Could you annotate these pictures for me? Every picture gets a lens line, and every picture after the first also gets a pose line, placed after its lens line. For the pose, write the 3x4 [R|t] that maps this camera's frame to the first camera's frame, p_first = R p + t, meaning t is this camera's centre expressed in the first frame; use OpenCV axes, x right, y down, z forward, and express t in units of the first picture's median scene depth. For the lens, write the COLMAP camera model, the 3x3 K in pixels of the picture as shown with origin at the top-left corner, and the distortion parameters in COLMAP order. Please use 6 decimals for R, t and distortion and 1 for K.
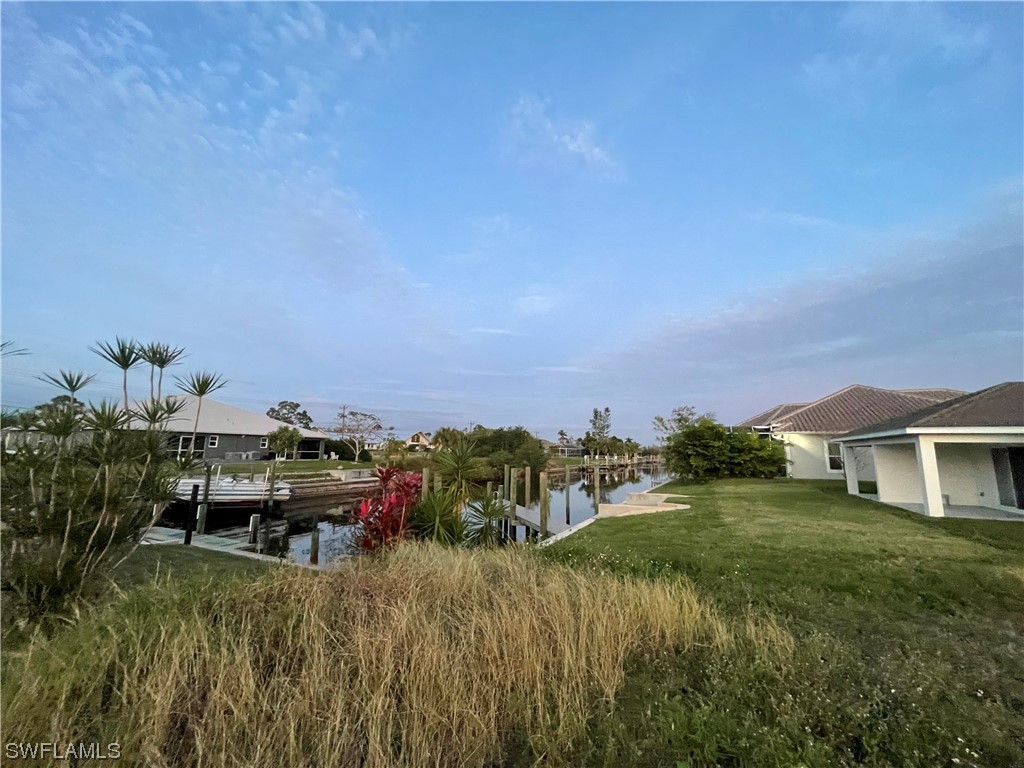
lens RADIAL K [[417.9, 0, 510.8], [0, 417.9, 379.2], [0, 0, 1]] dist [-0.002351, -0.000075]
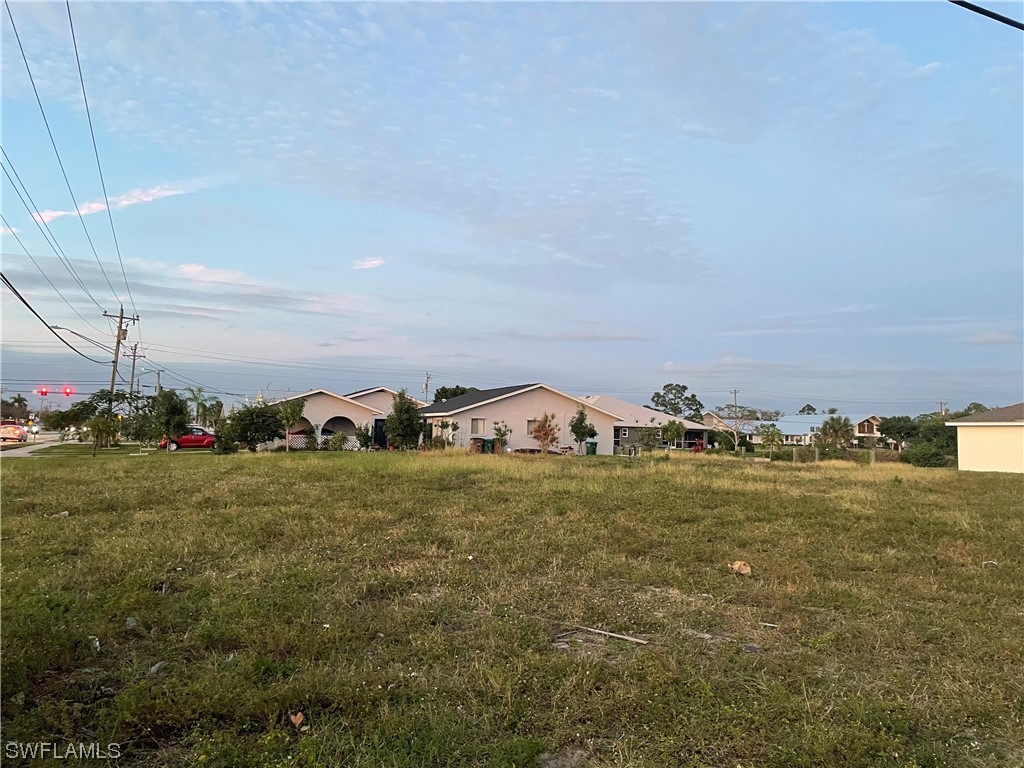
lens RADIAL K [[777.9, 0, 508.7], [0, 777.9, 381.5], [0, 0, 1]] dist [0.100418, -0.128037]
pose [[0.764736, -0.045784, -0.642715, 0.243676], [0.099532, 0.993894, 0.047628, -0.067334], [0.636610, -0.100394, 0.764624, -0.448716]]
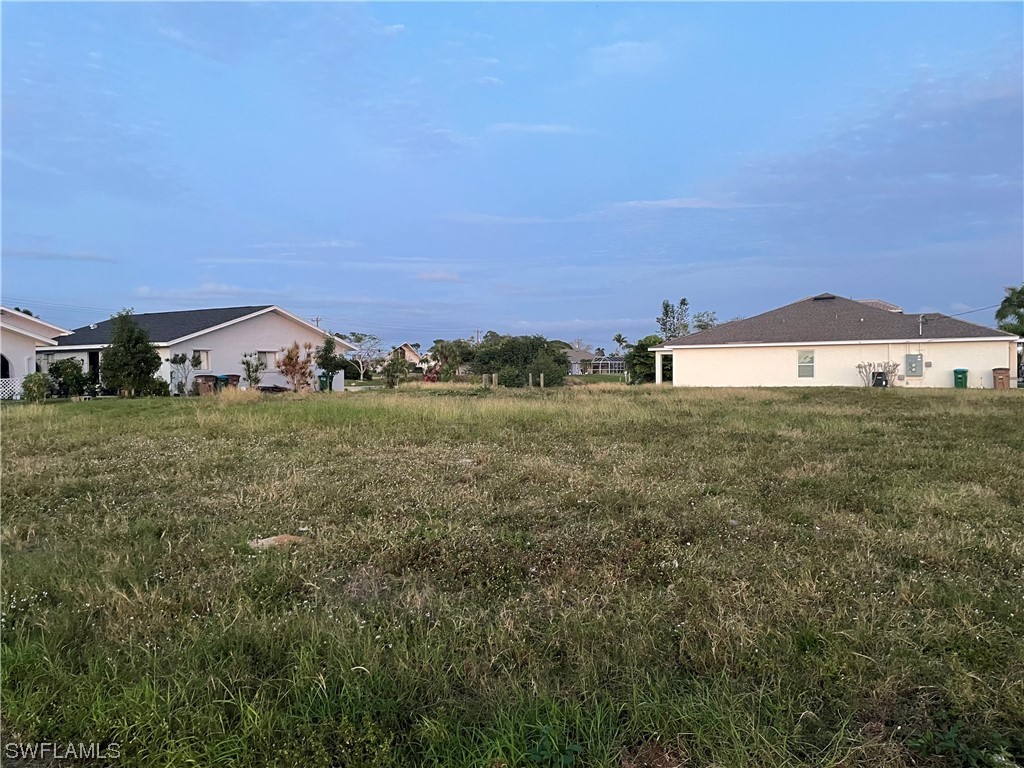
lens RADIAL K [[772.7, 0, 505.1], [0, 772.7, 363.1], [0, 0, 1]] dist [0.095505, -0.114430]
pose [[0.996797, -0.029135, -0.074482, 0.070167], [0.040708, 0.986451, 0.158927, -0.070958], [0.068842, -0.161450, 0.984477, -0.450364]]
